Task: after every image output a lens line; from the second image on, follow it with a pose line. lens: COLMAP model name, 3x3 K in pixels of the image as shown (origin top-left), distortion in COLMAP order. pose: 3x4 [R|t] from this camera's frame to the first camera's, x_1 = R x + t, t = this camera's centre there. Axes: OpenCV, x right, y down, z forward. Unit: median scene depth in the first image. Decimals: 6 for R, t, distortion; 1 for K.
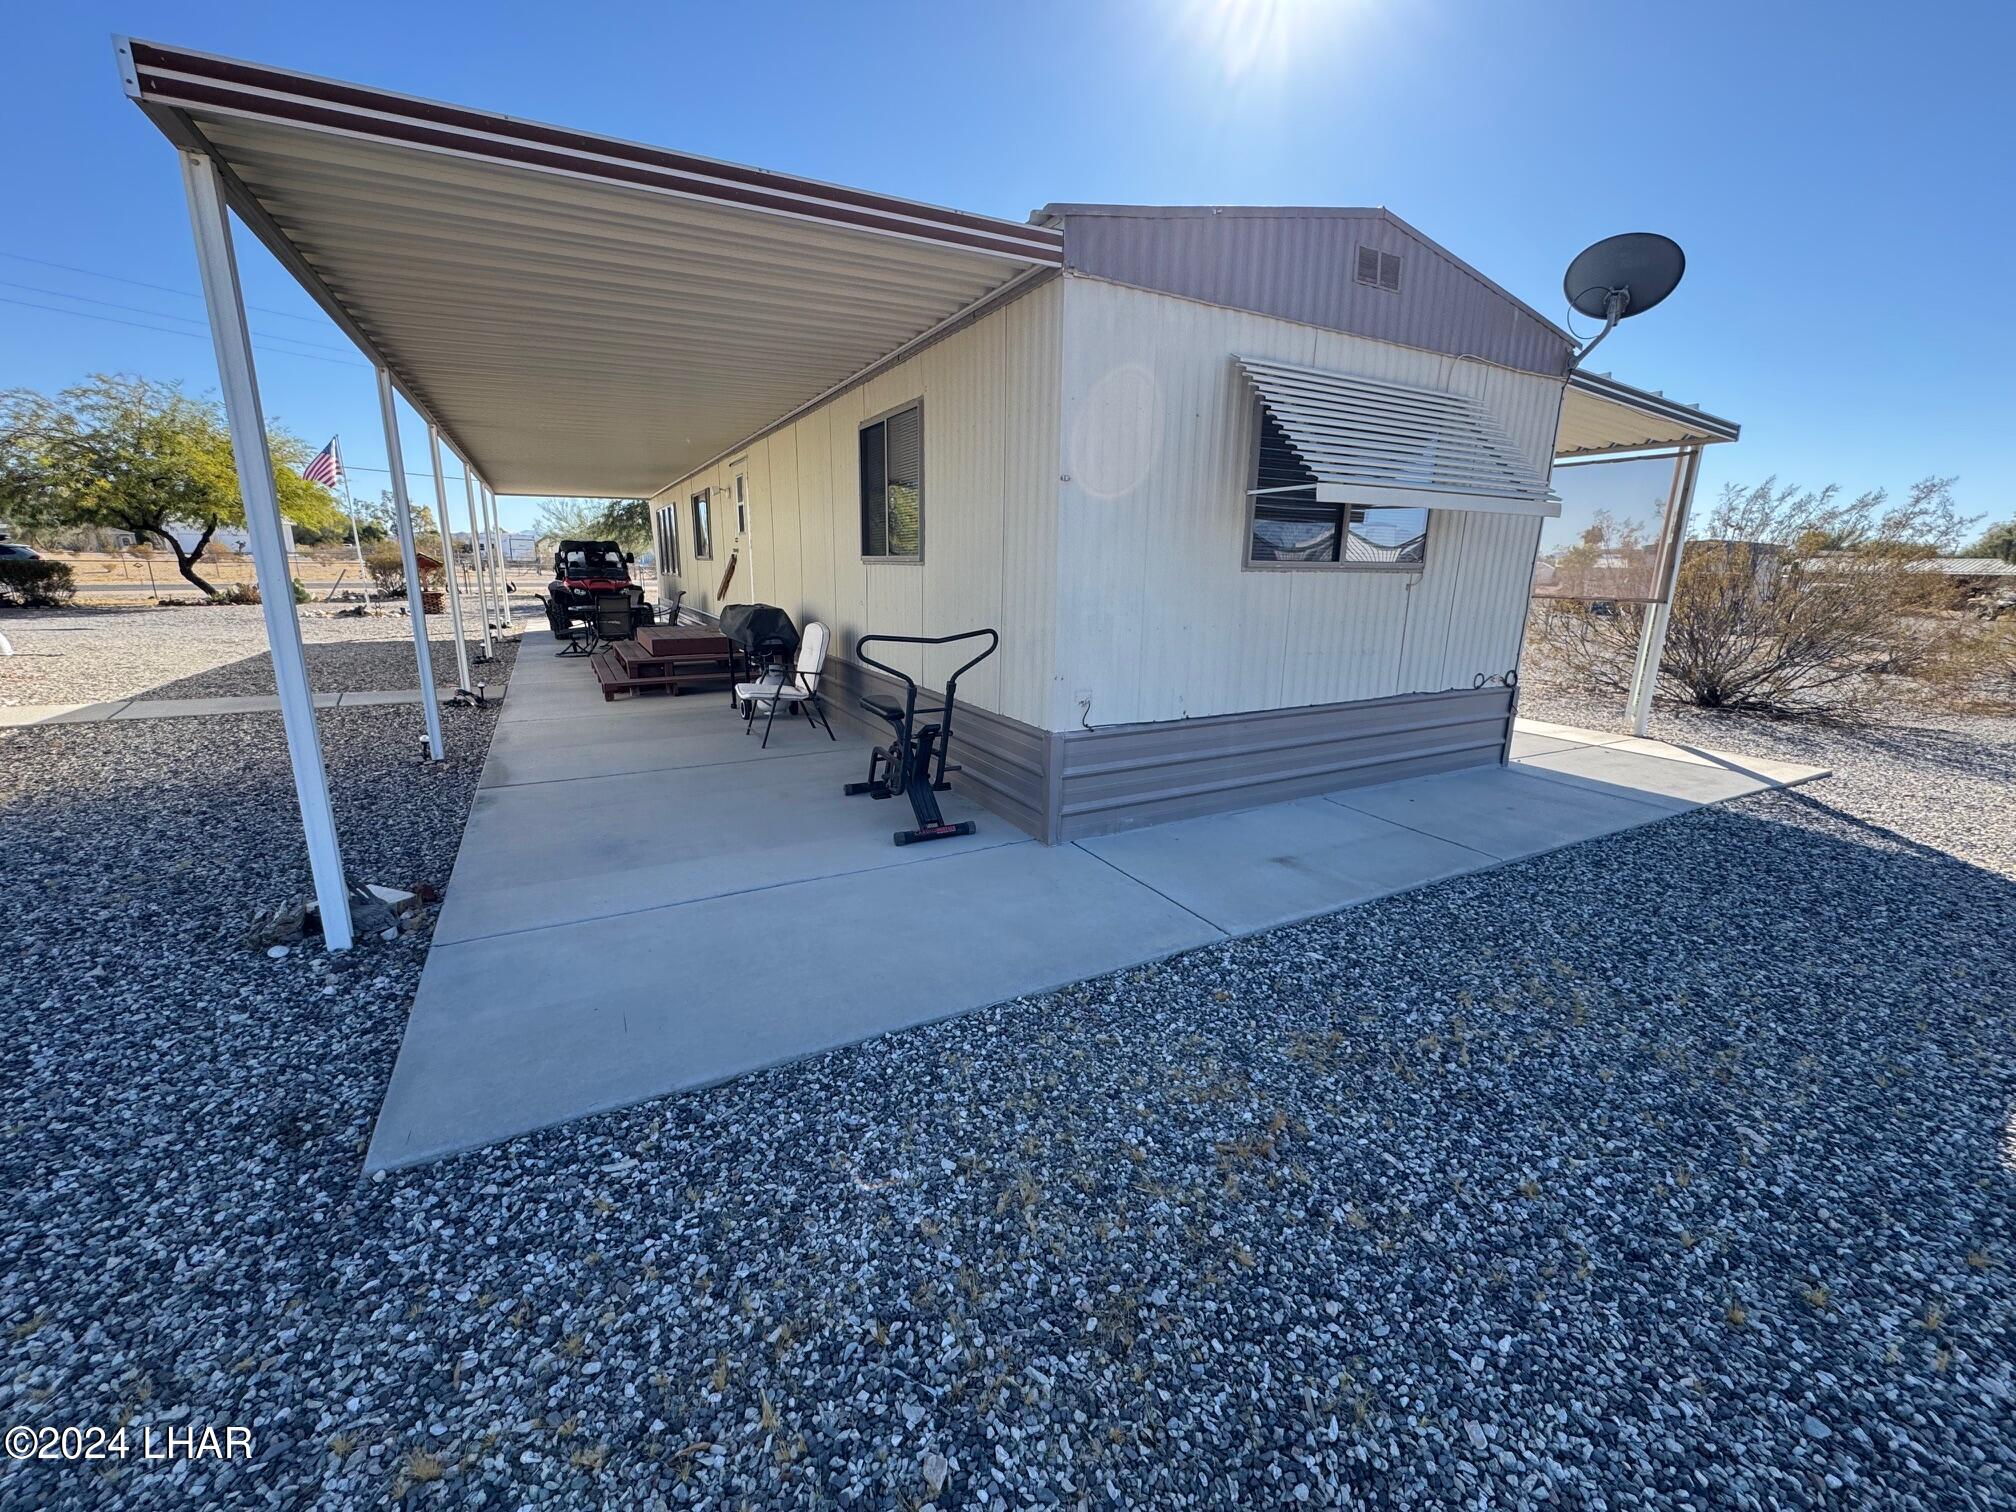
lens RADIAL K [[808.5, 0, 1008.0], [0, 808.5, 756.0], [0, 0, 1]] dist [-0.006447, 0.000601]
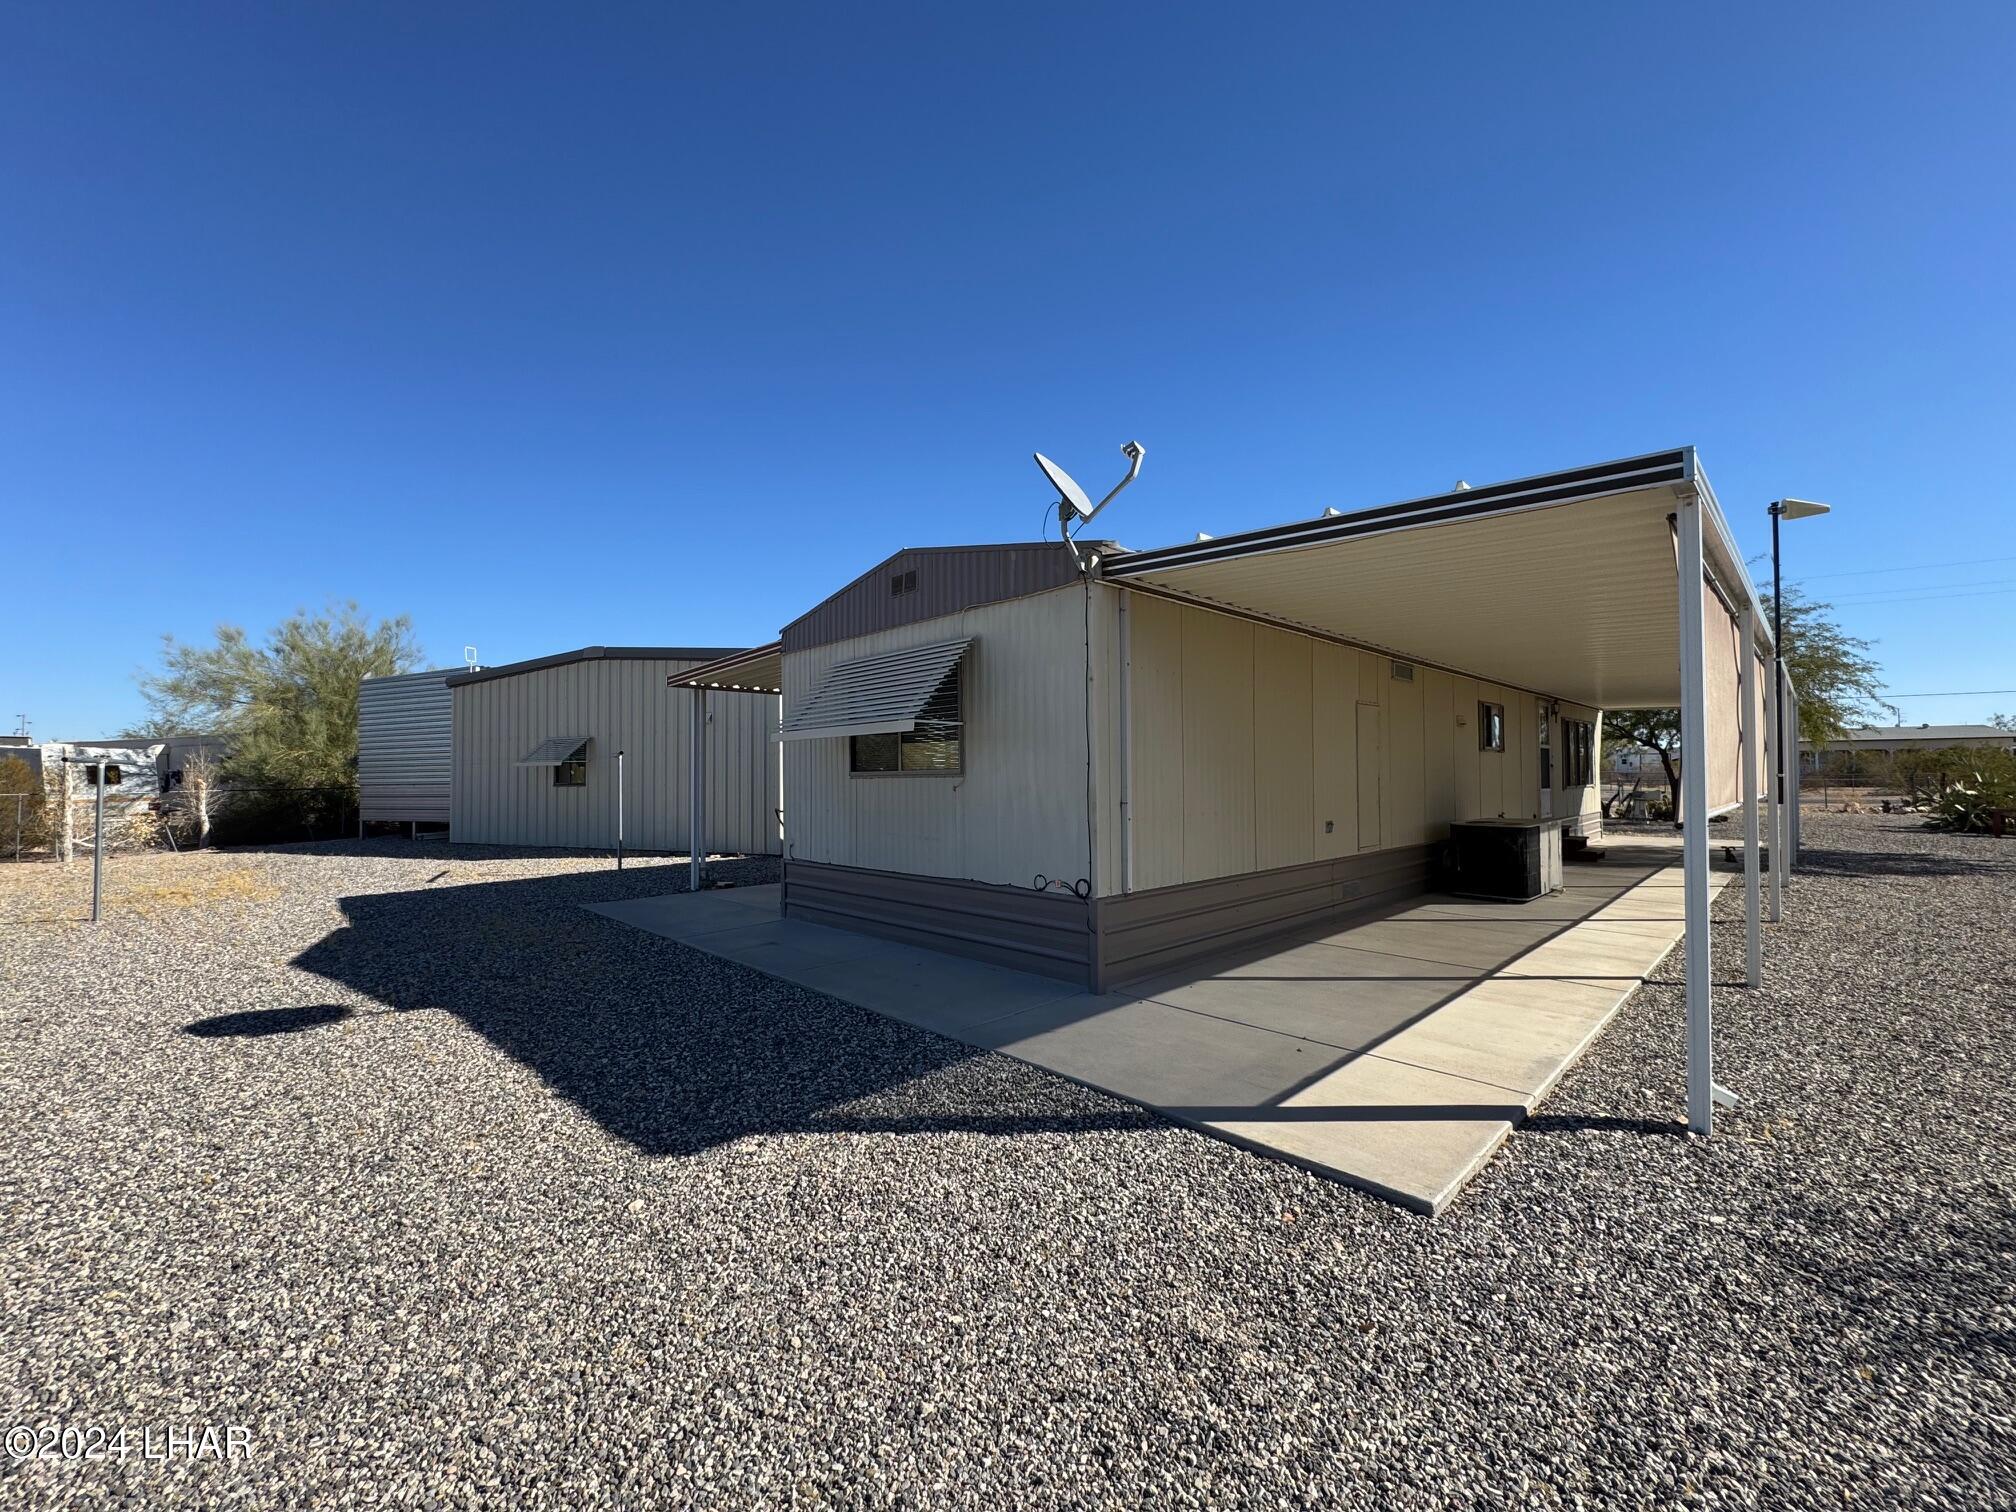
lens RADIAL K [[808.5, 0, 1008.0], [0, 808.5, 756.0], [0, 0, 1]] dist [-0.006447, 0.000601]
pose [[0.273538, -0.040353, -0.961014, 3.086503], [-0.213339, 0.971689, -0.101525, -0.272164], [0.937904, 0.232793, 0.257185, 1.359937]]
